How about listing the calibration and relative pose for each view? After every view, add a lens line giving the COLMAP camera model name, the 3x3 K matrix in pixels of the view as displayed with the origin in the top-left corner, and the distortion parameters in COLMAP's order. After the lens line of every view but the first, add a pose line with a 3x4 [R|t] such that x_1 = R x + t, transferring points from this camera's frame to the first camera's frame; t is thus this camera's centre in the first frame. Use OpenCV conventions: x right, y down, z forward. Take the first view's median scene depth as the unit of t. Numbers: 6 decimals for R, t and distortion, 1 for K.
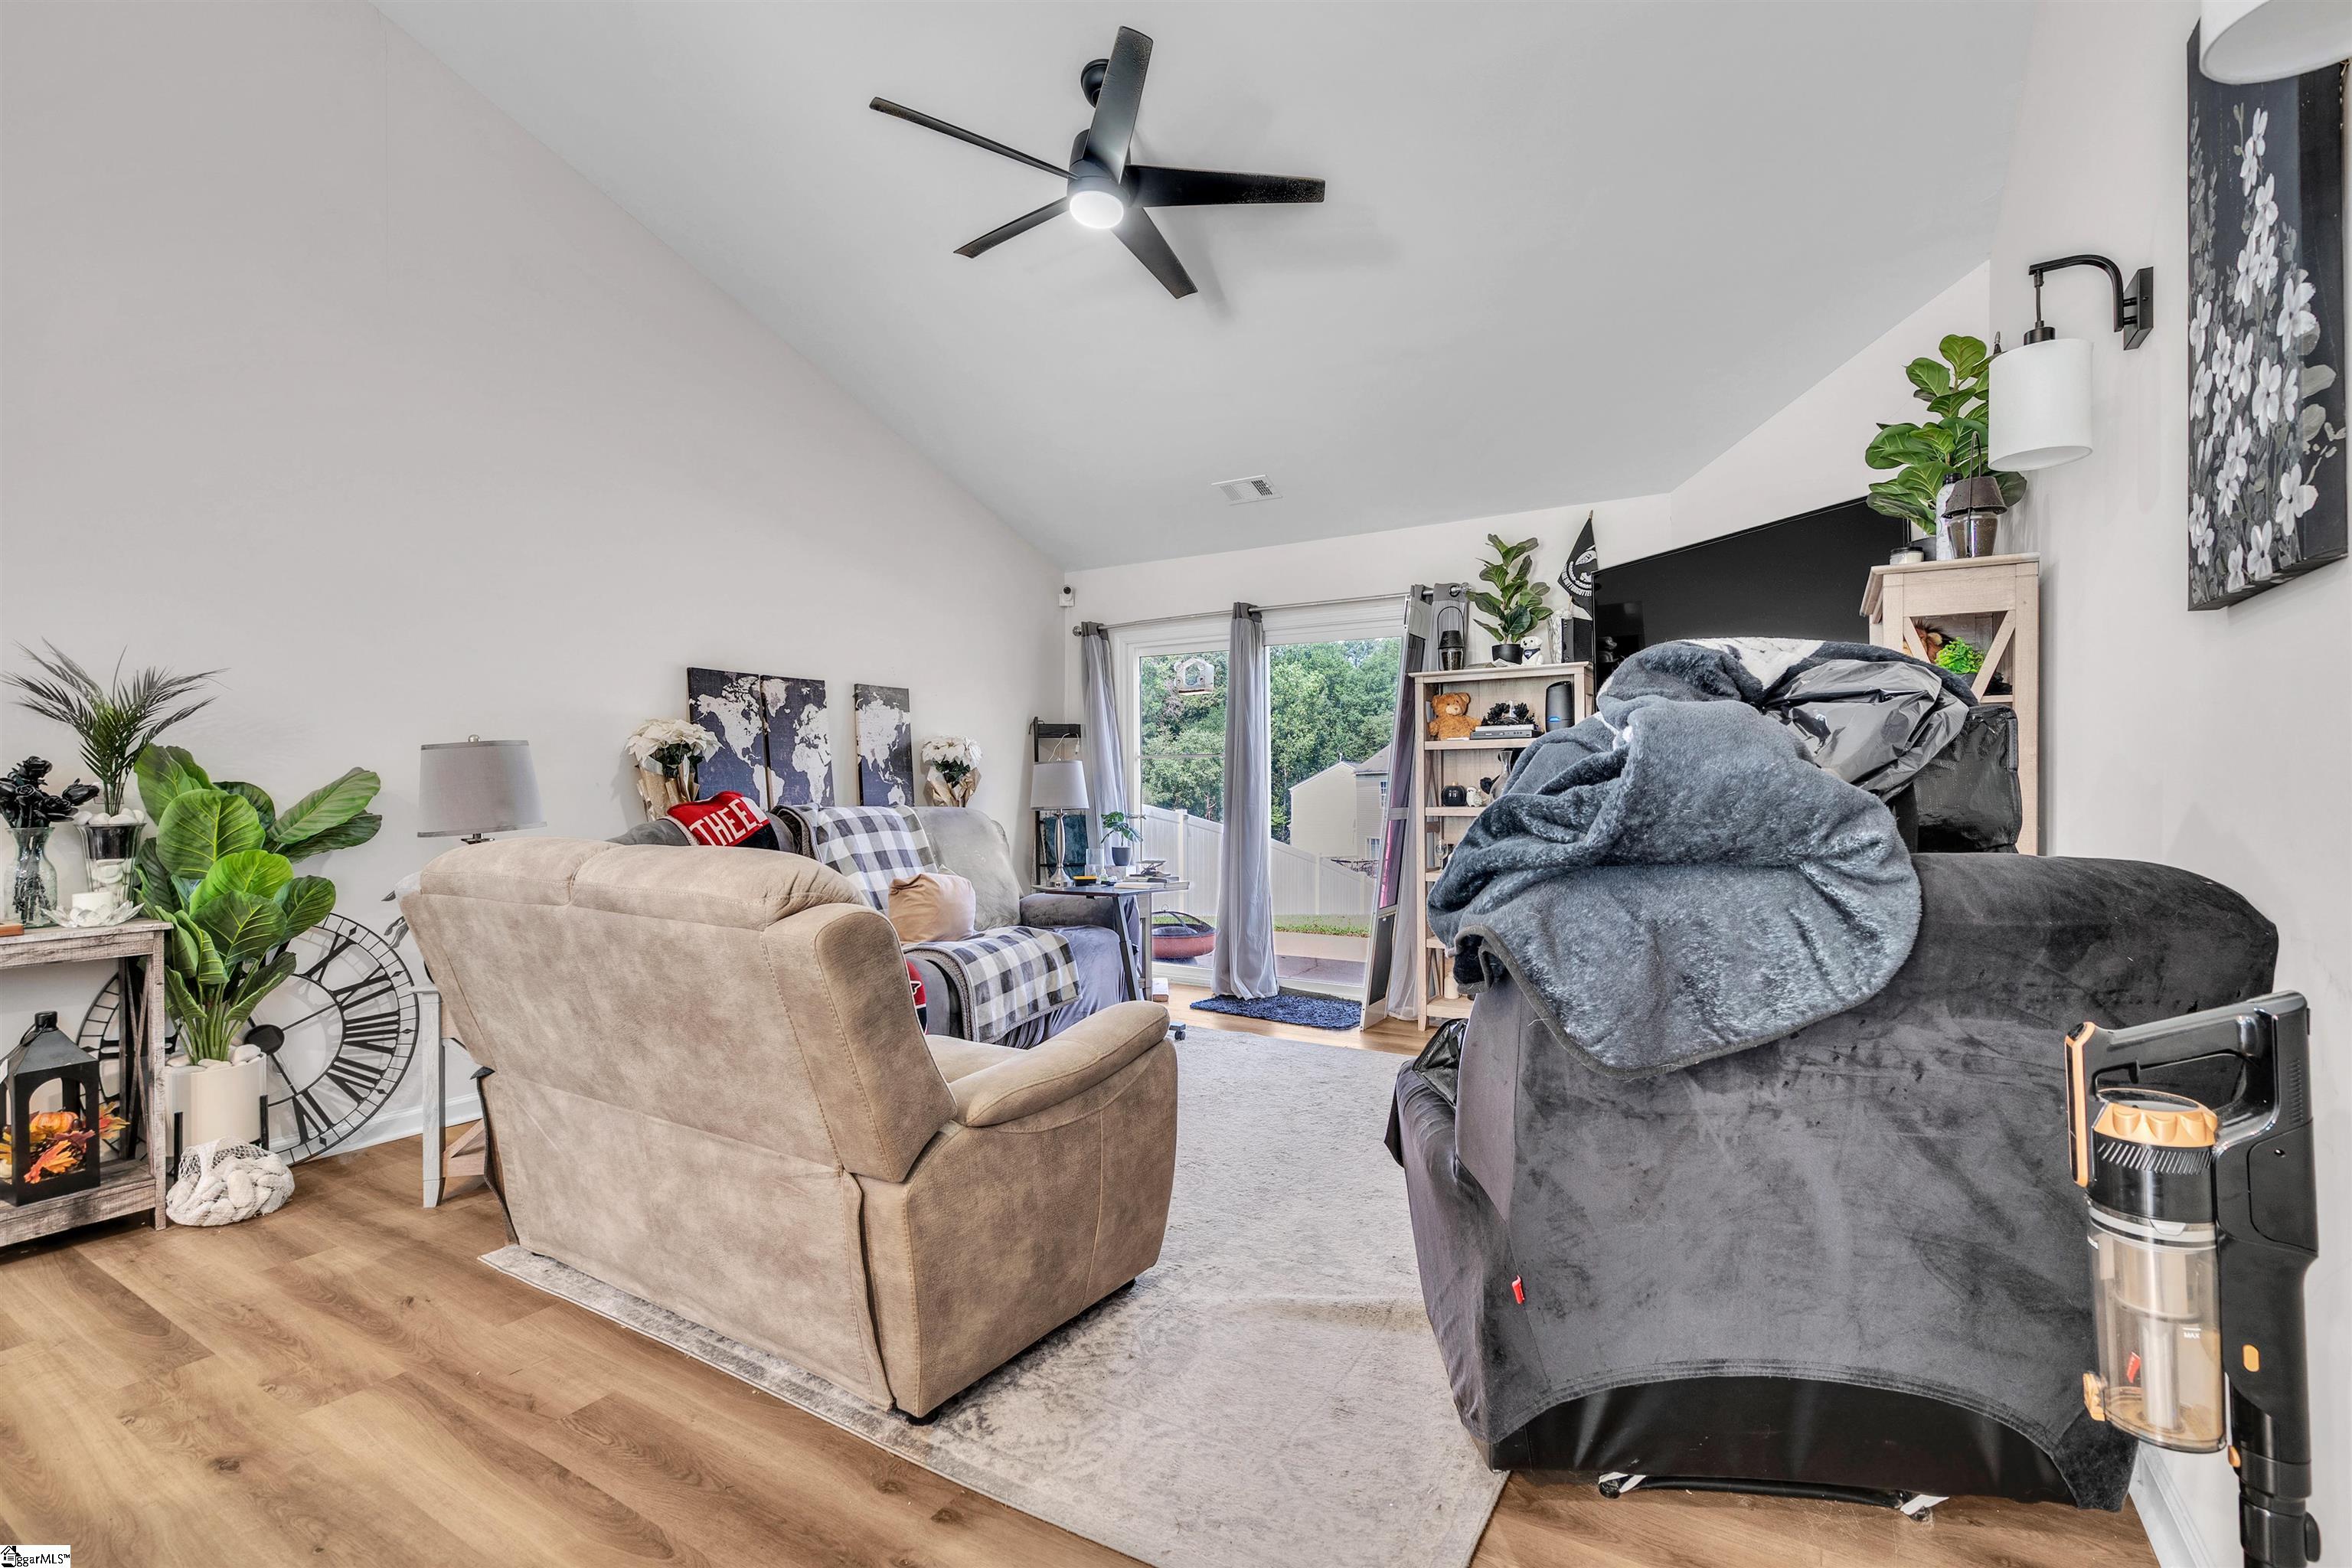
lens RADIAL K [[1064.2, 0, 1176.0], [0, 1064.2, 784.0], [0, 0, 1]] dist [0.000438, 0.000458]
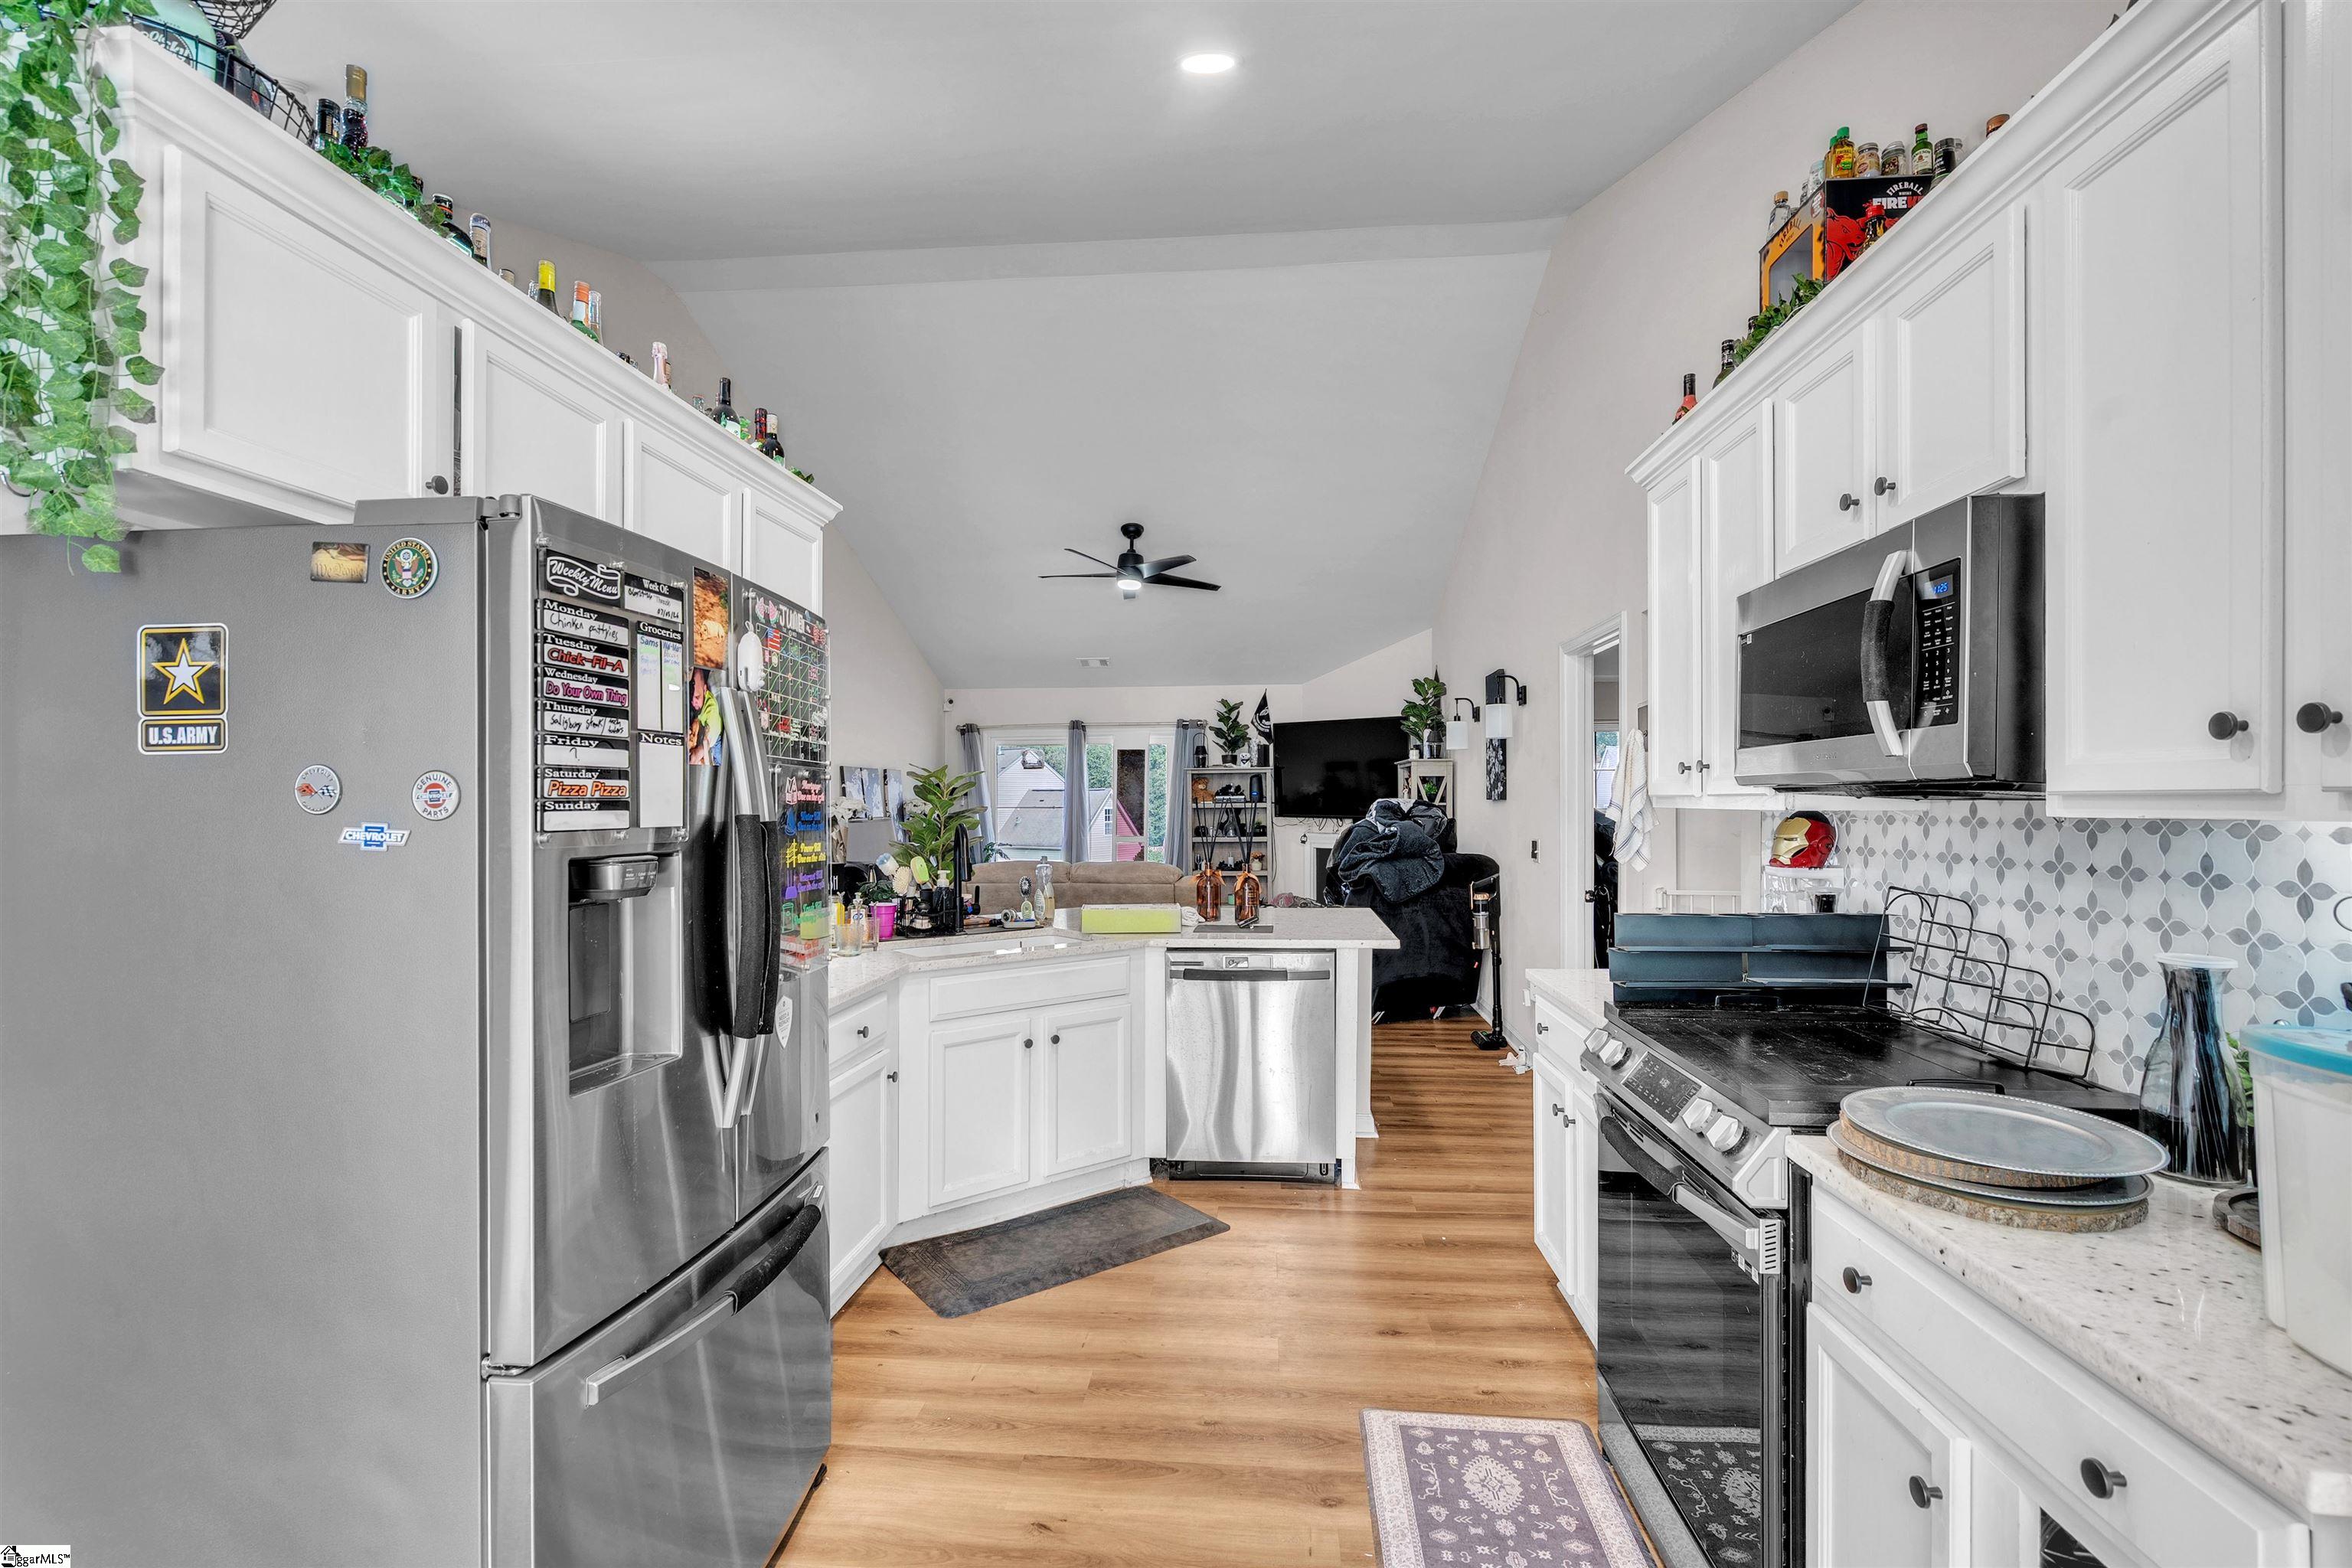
lens RADIAL K [[1064.2, 0, 1176.0], [0, 1064.2, 784.0], [0, 0, 1]] dist [0.000438, 0.000458]
pose [[0.894308, 0.006514, 0.447404, -1.267978], [0.001038, 0.999861, -0.016631, -0.085242], [-0.447451, 0.015338, 0.894177, -1.381581]]
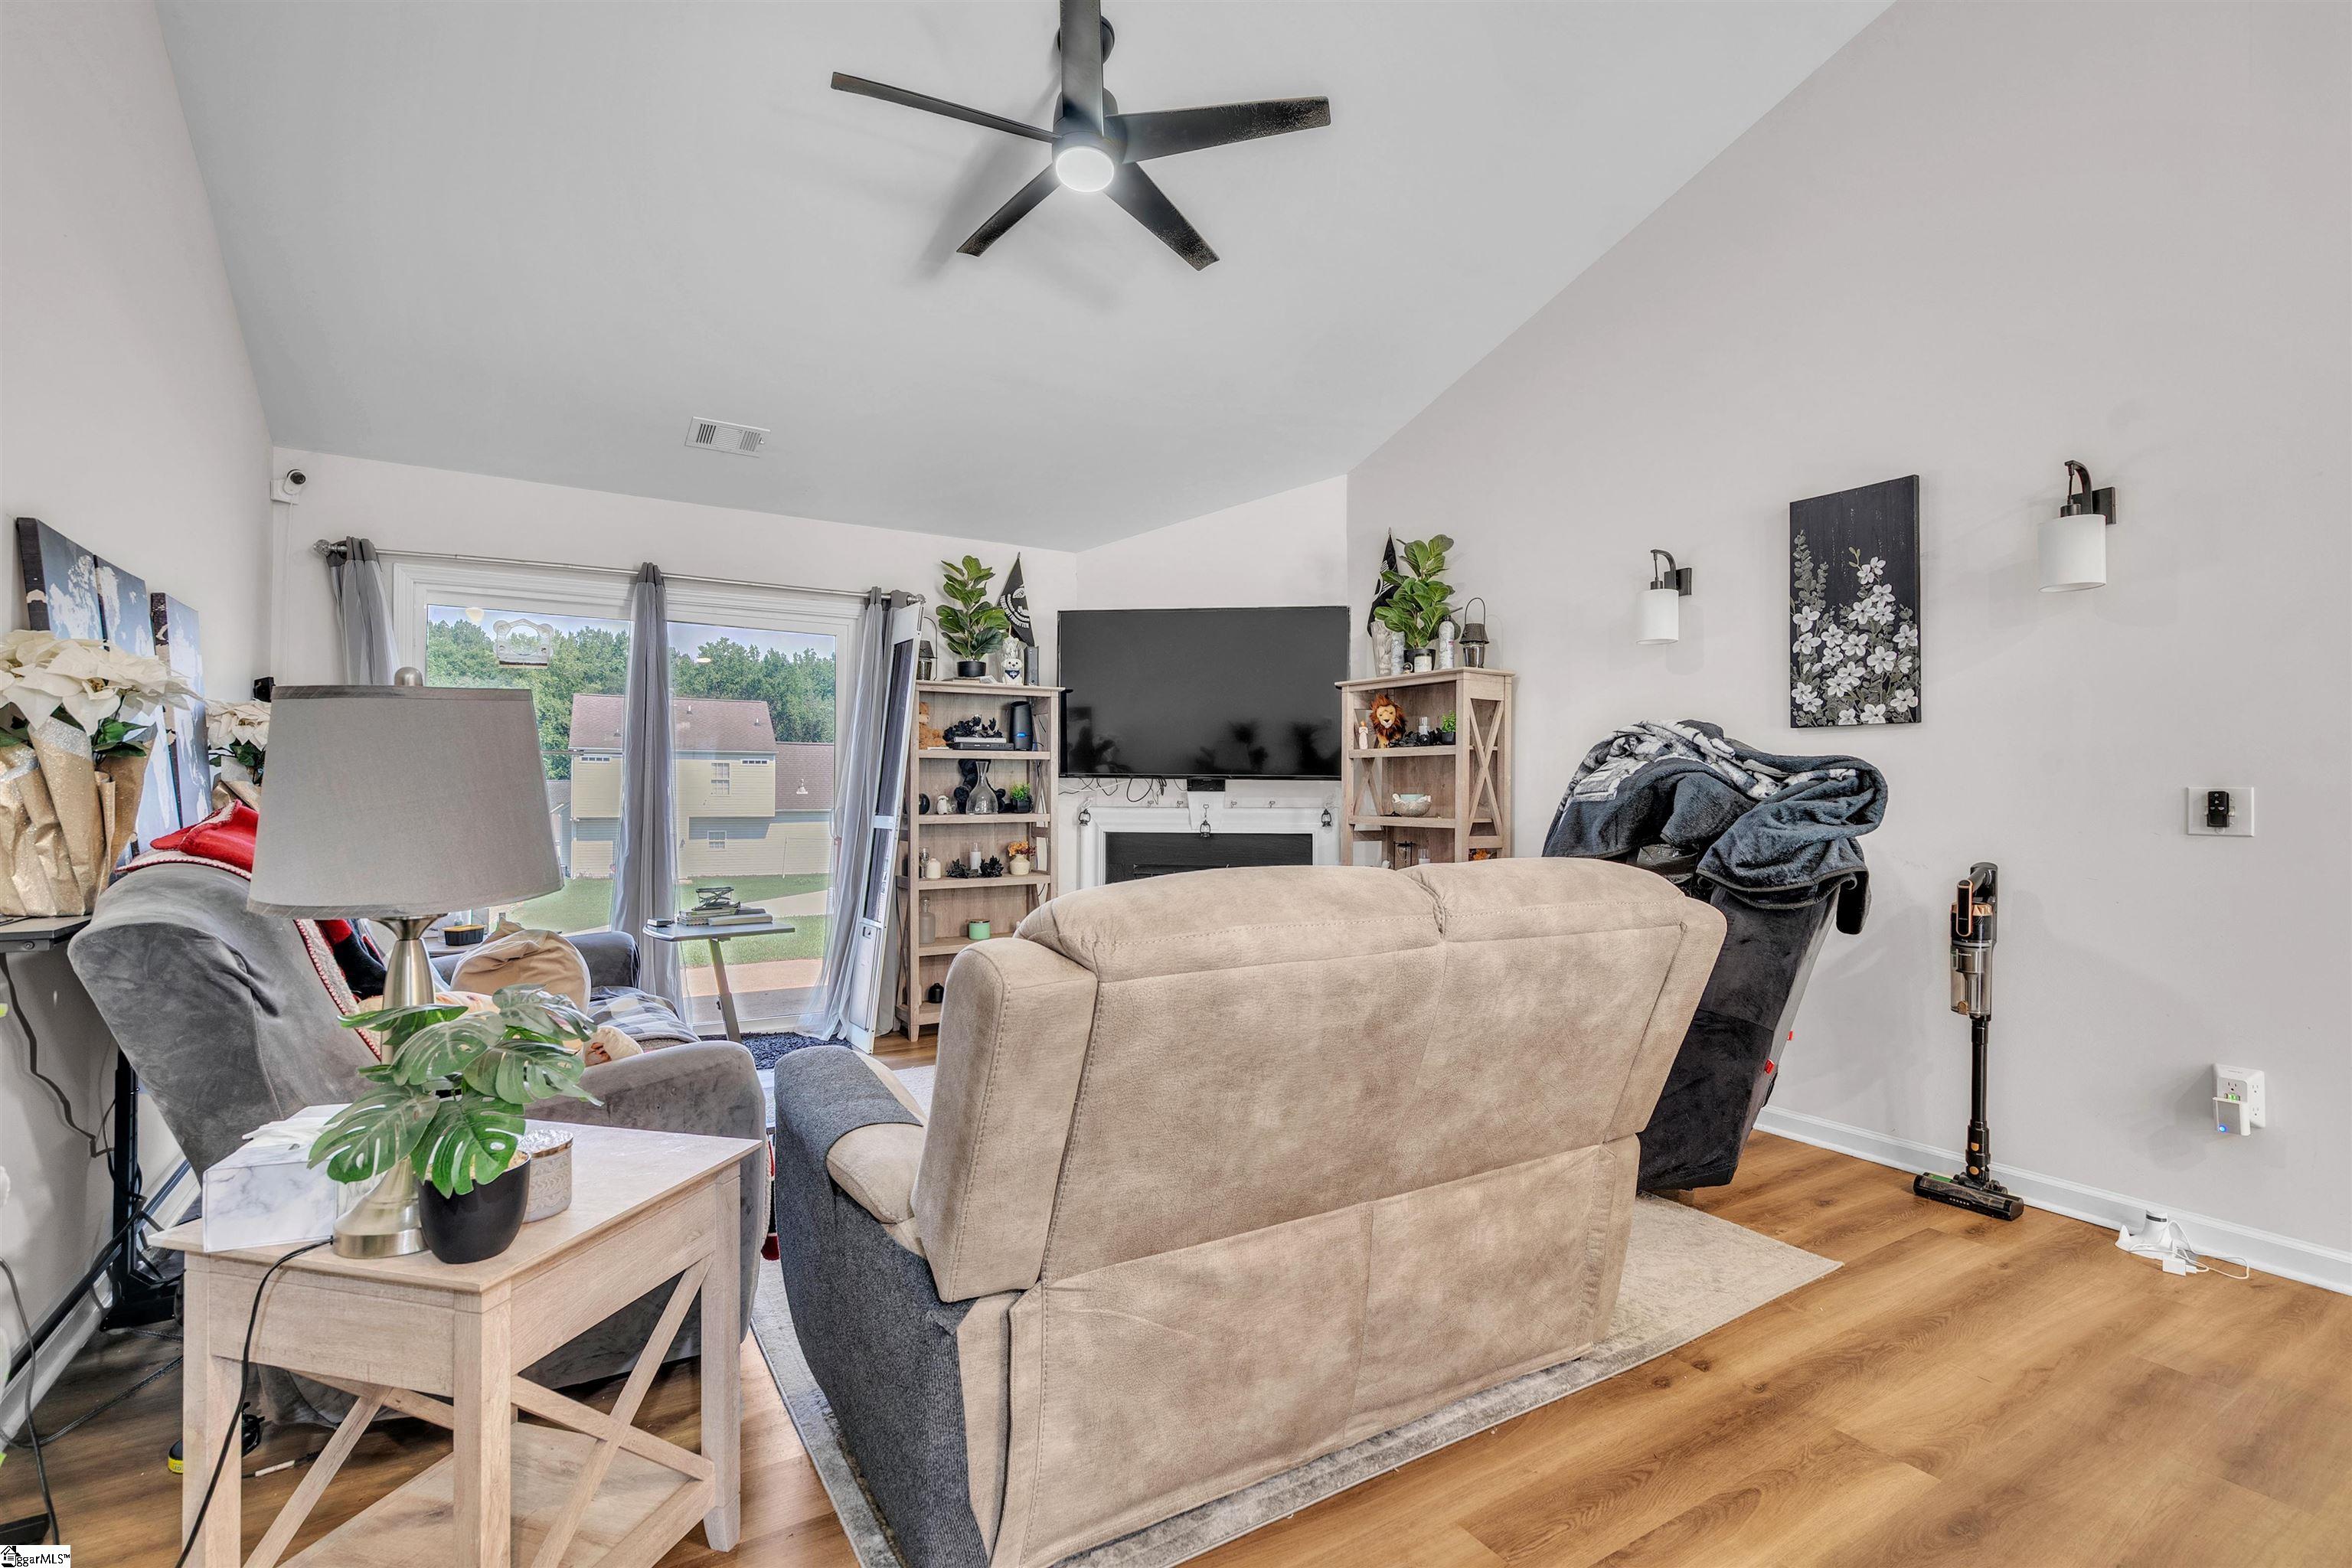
lens RADIAL K [[1083.6, 0, 1176.1], [0, 1083.6, 774.9], [0, 0, 1]] dist [-0.000231, 0.000240]
pose [[0.445136, 0.020061, 0.895238, -1.093475], [-0.005900, 0.999793, -0.019470, 0.003857], [-0.895444, 0.003385, 0.445162, 0.641257]]
